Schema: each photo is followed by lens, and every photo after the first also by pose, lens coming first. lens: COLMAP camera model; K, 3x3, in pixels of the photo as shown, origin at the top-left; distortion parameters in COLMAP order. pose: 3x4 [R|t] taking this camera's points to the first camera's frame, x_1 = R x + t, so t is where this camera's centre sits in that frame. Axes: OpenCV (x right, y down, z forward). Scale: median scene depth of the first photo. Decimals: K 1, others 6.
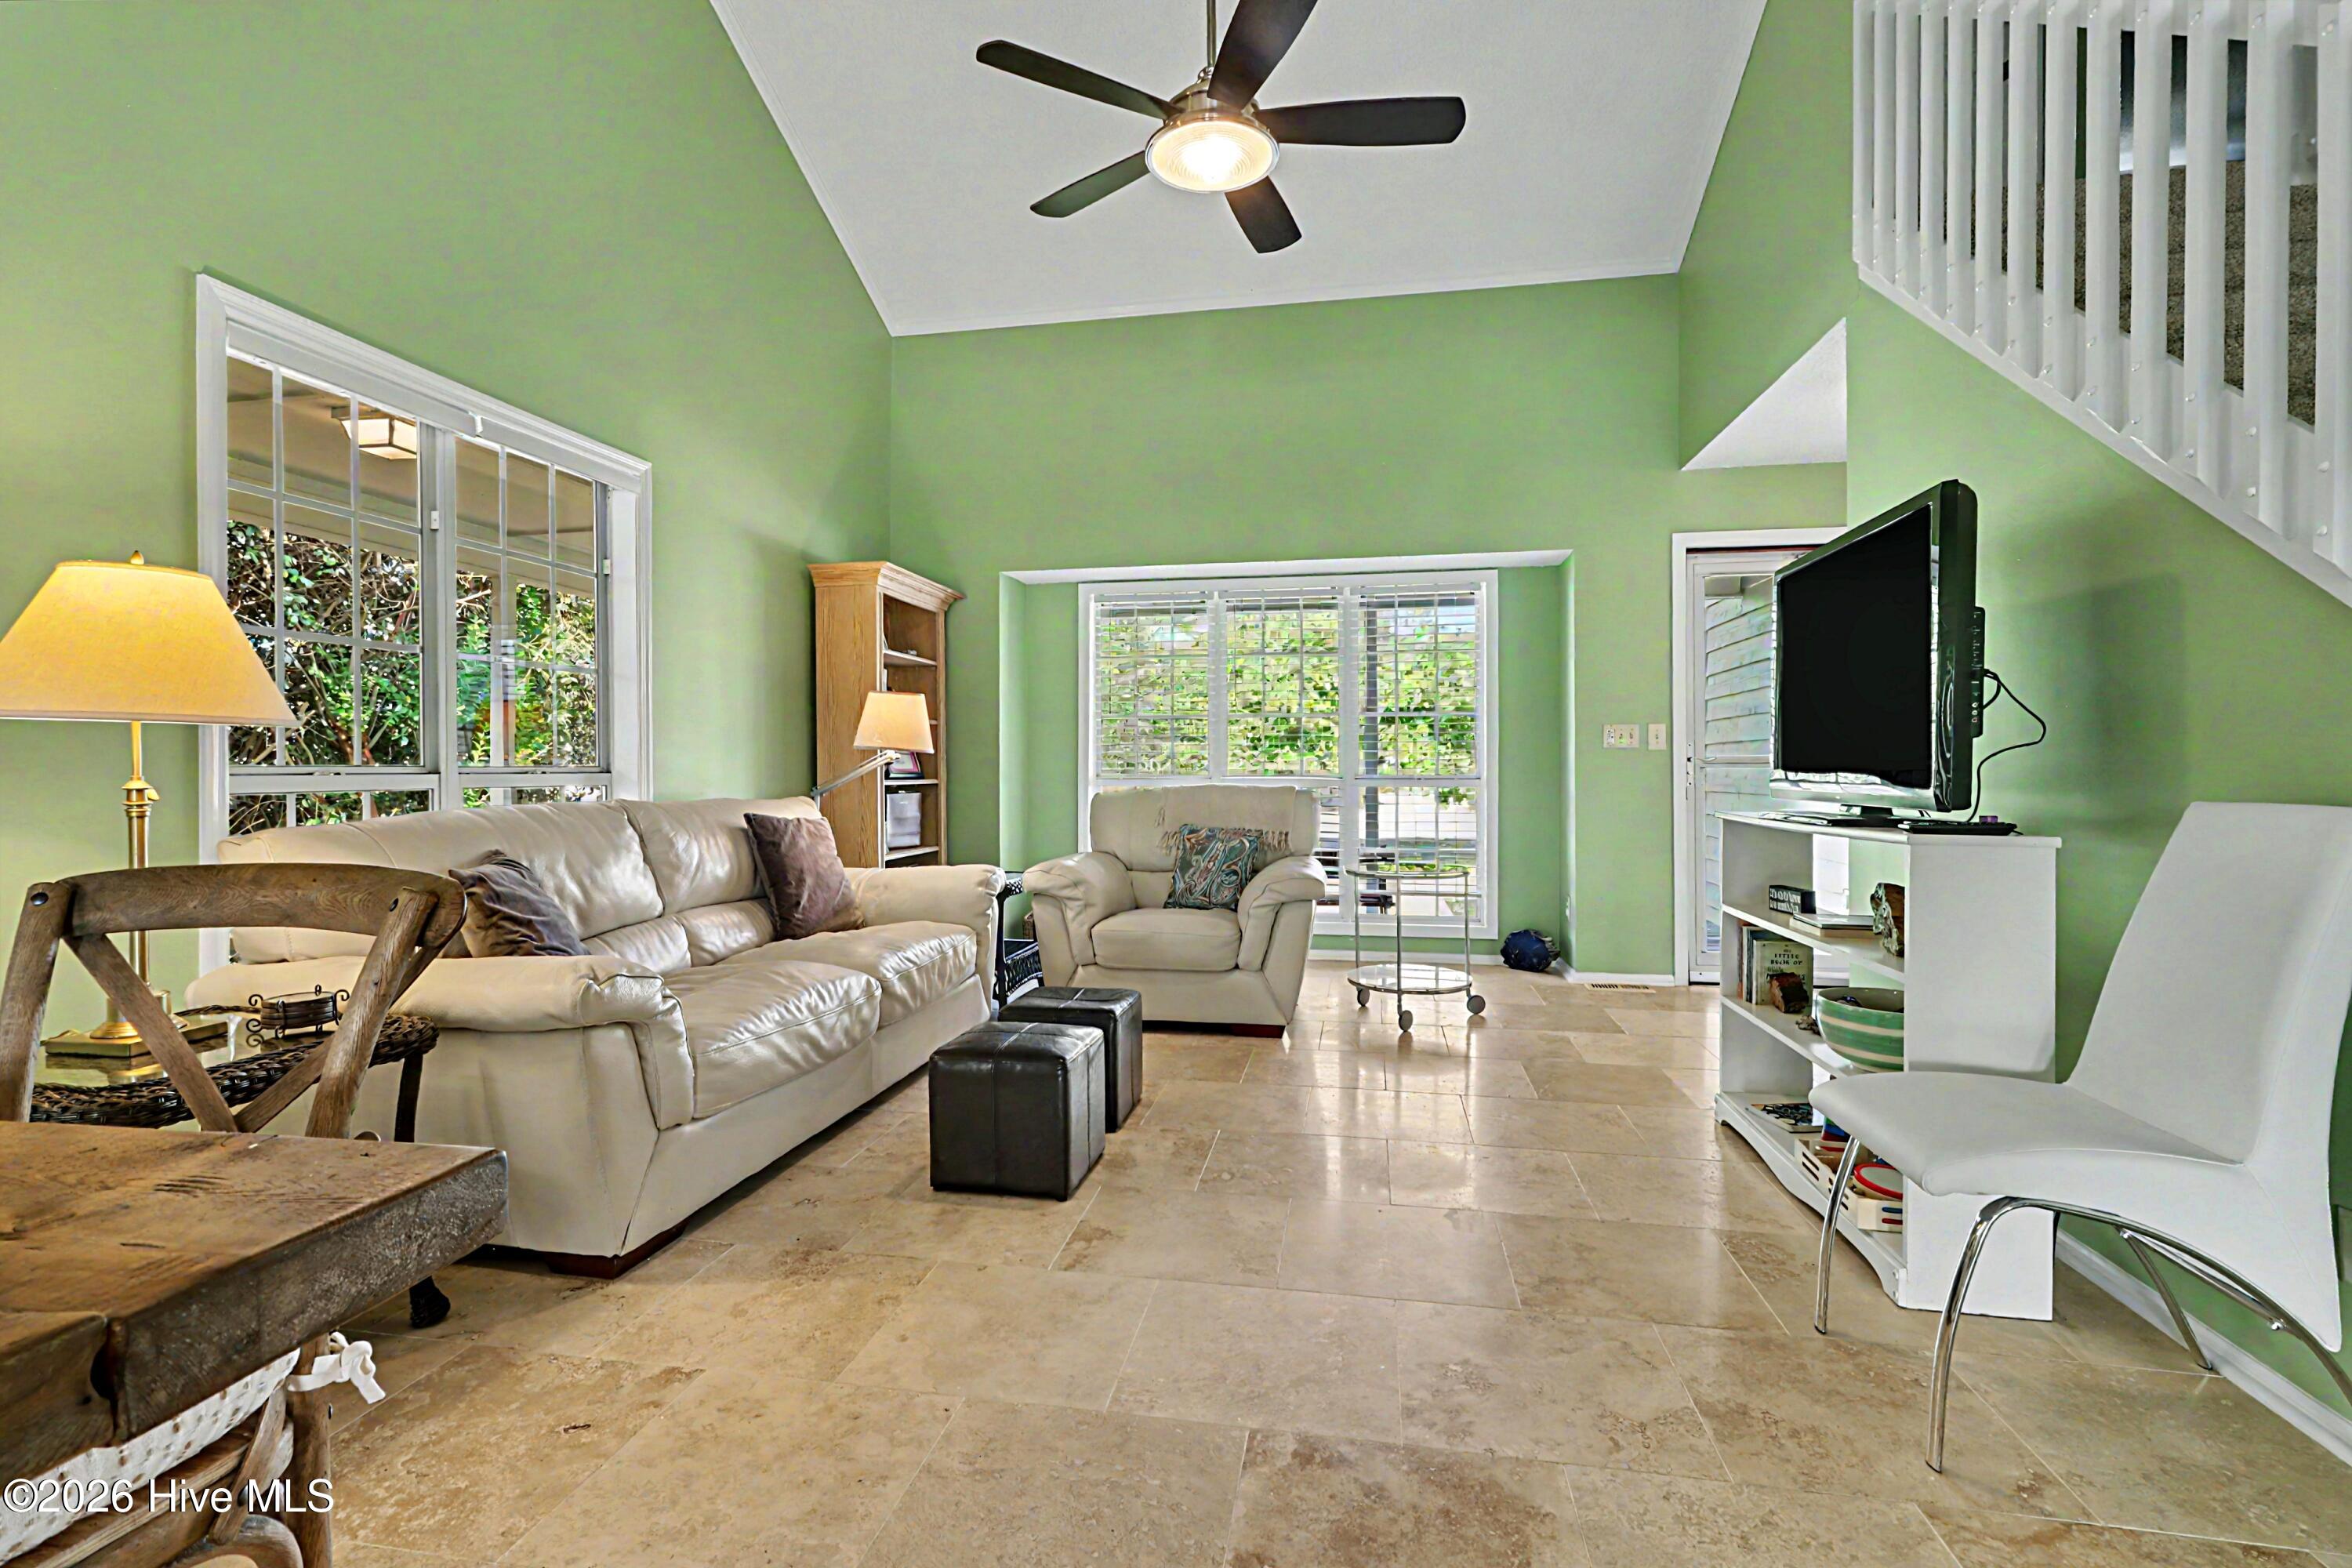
lens RADIAL K [[1084.0, 0, 1150.4], [0, 1084.0, 779.1], [0, 0, 1]] dist [0.002050, 0.000290]
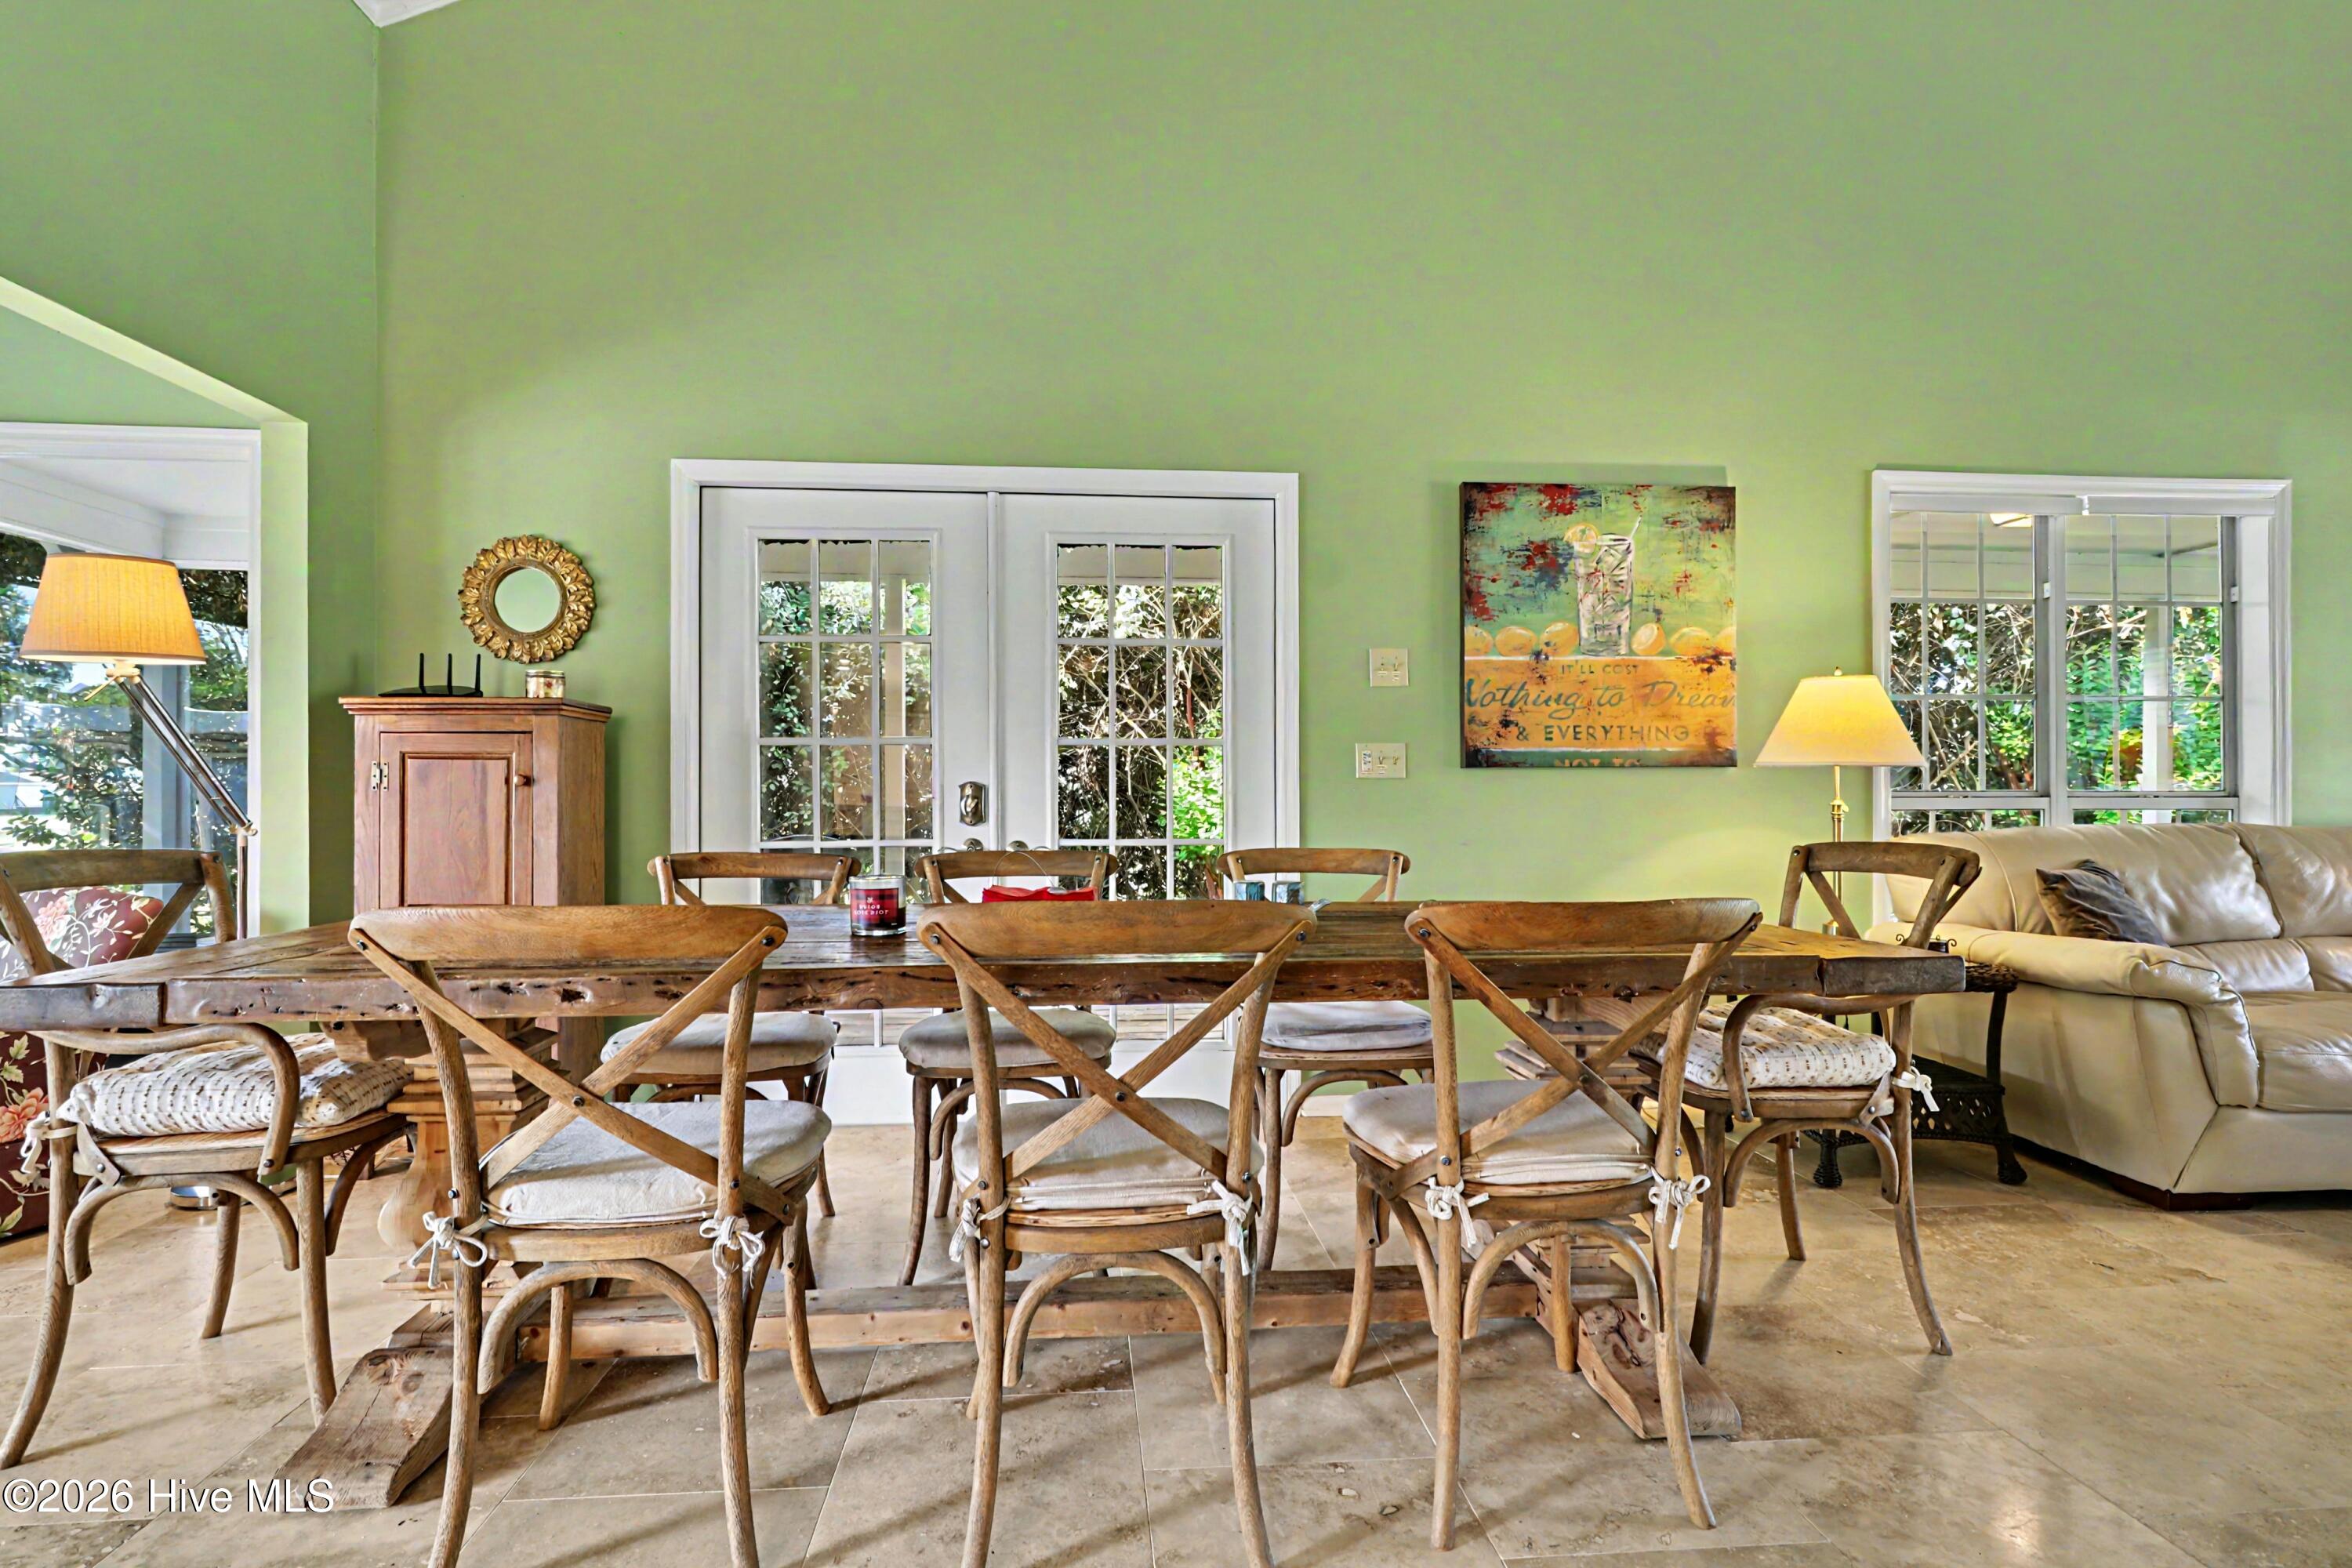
lens RADIAL K [[1124.7, 0, 1163.7], [0, 1124.7, 784.2], [0, 0, 1]] dist [0.002634, 0.000789]
pose [[0.272076, -0.006154, -0.962256, 0.382050], [-0.009693, 0.999911, -0.009136, 0.002430], [0.962227, 0.011813, 0.271993, -0.396417]]
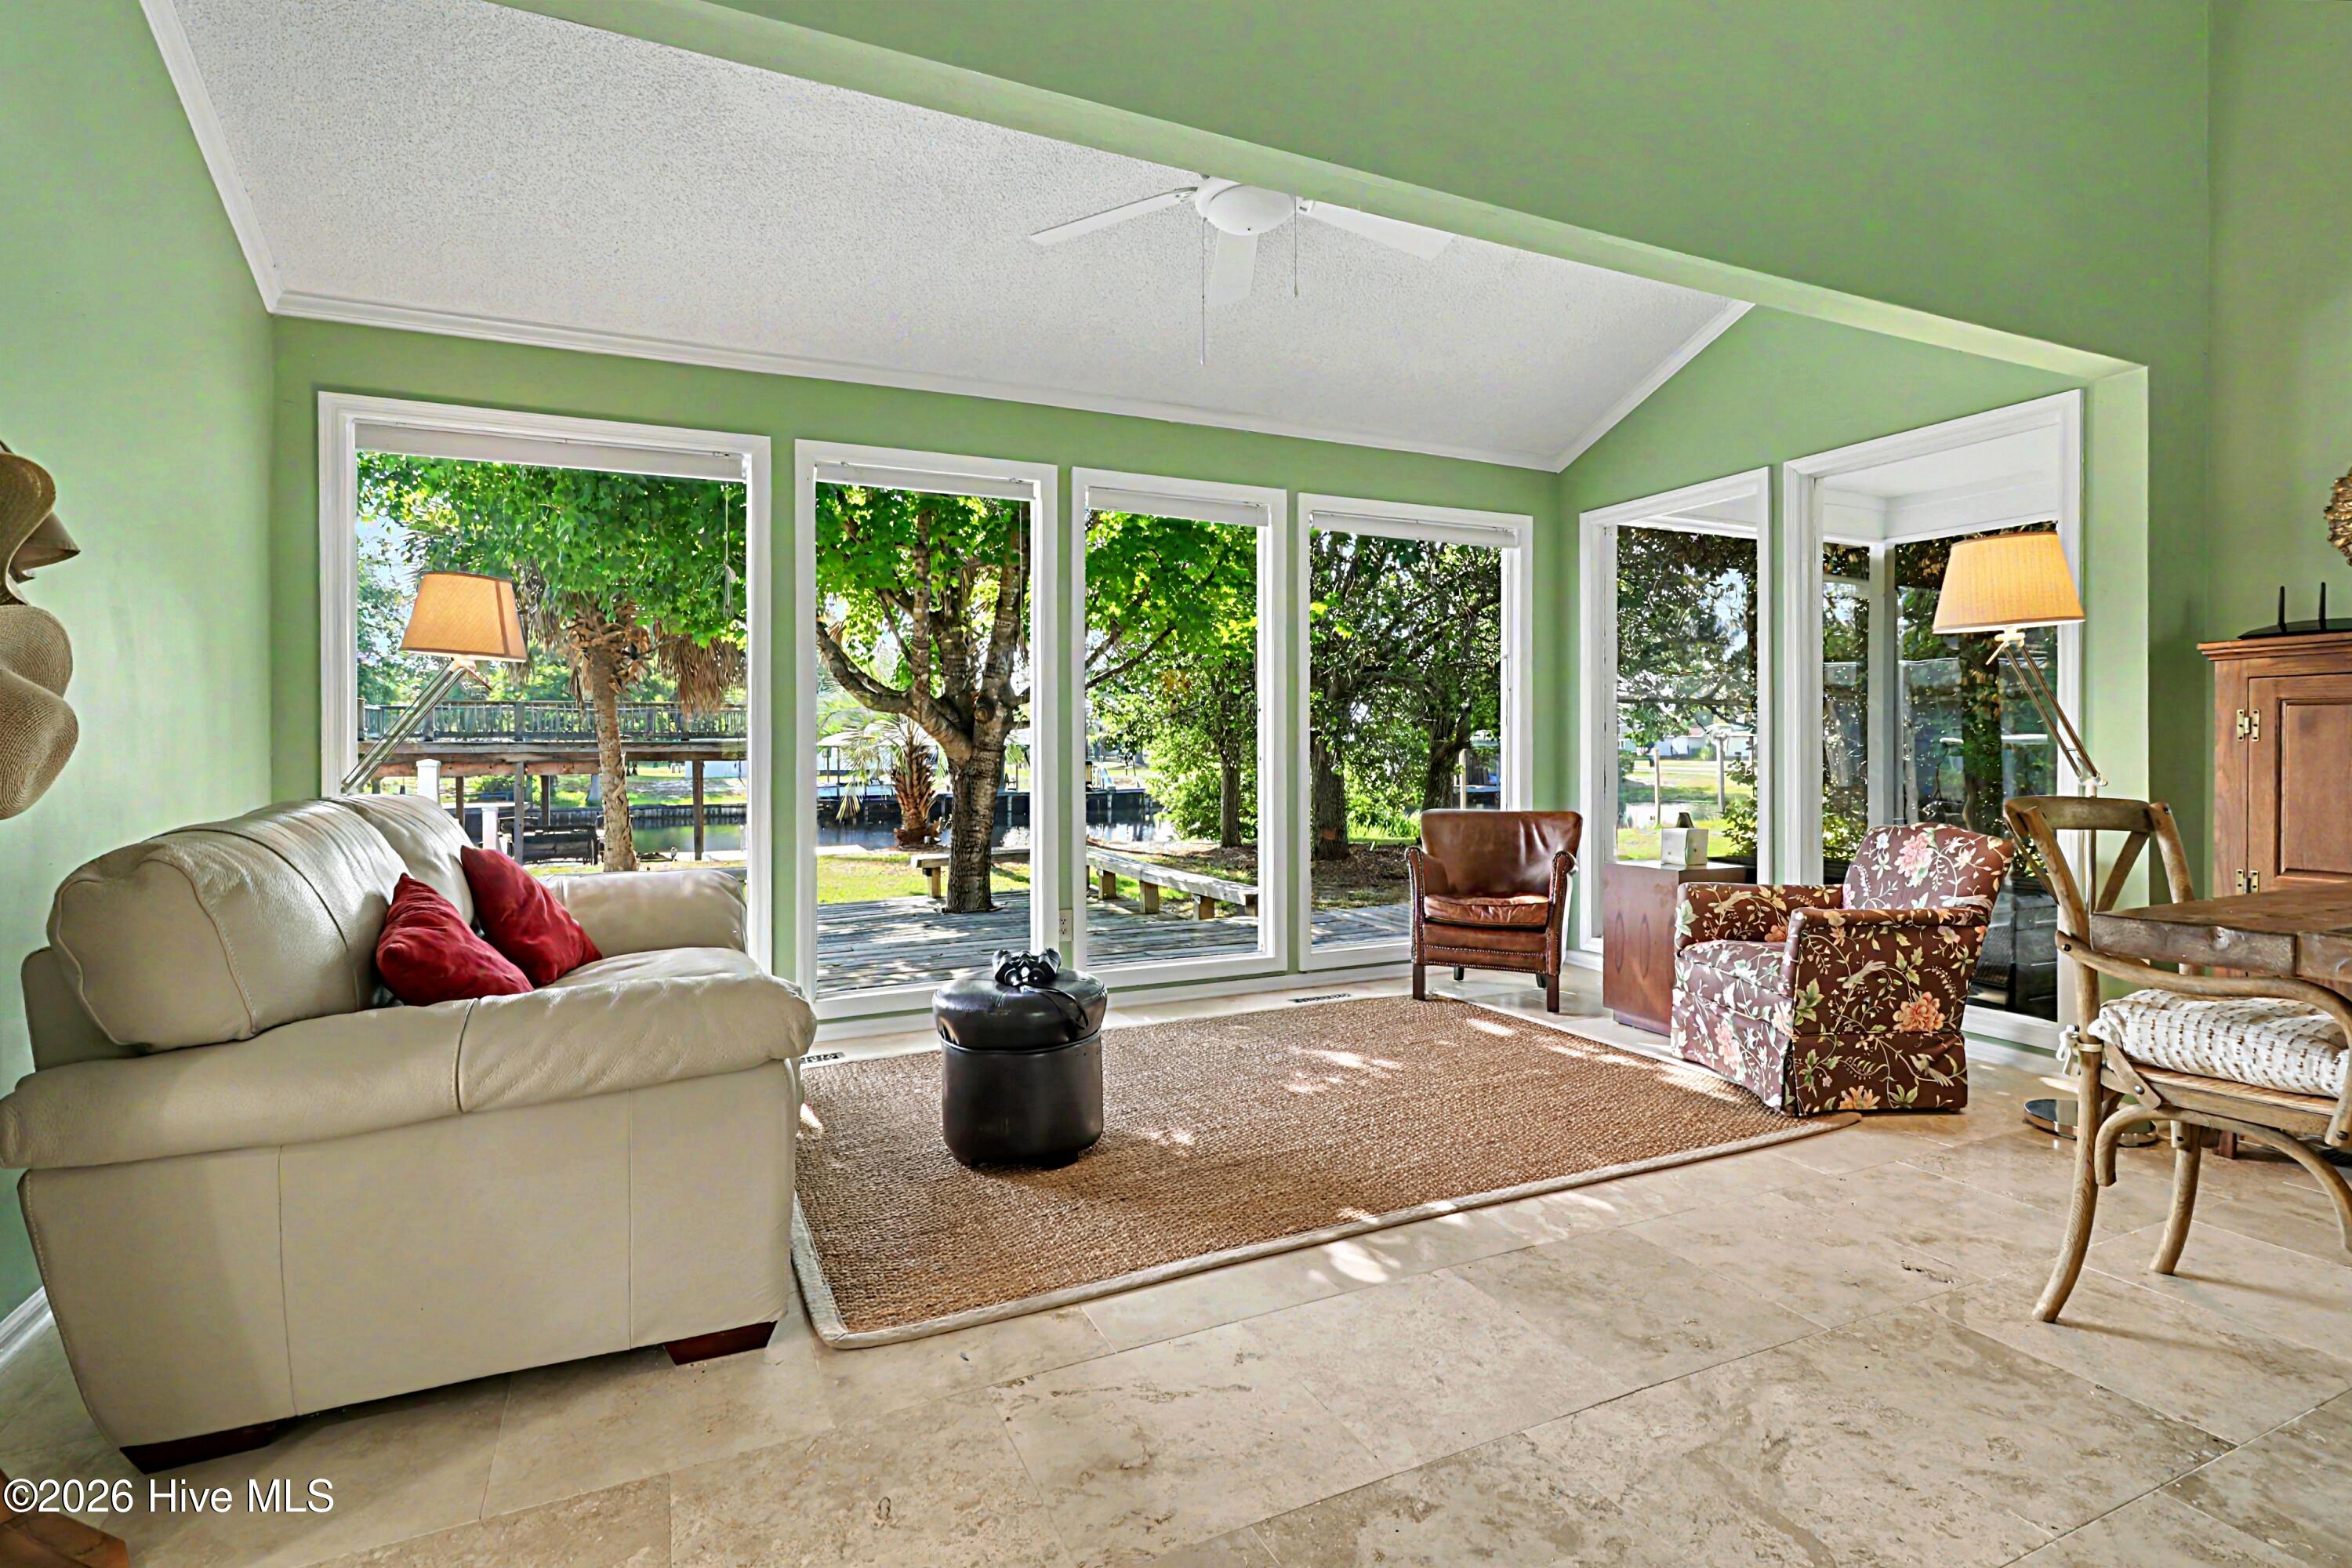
lens RADIAL K [[1122.2, 0, 1163.6], [0, 1122.2, 750.9], [0, 0, 1]] dist [-0.001239, -0.000538]
pose [[-0.806476, 0.007558, -0.591219, 0.516006], [-0.000101, 0.999917, 0.012921, 0.001871], [0.591267, 0.010480, -0.806408, -0.641227]]
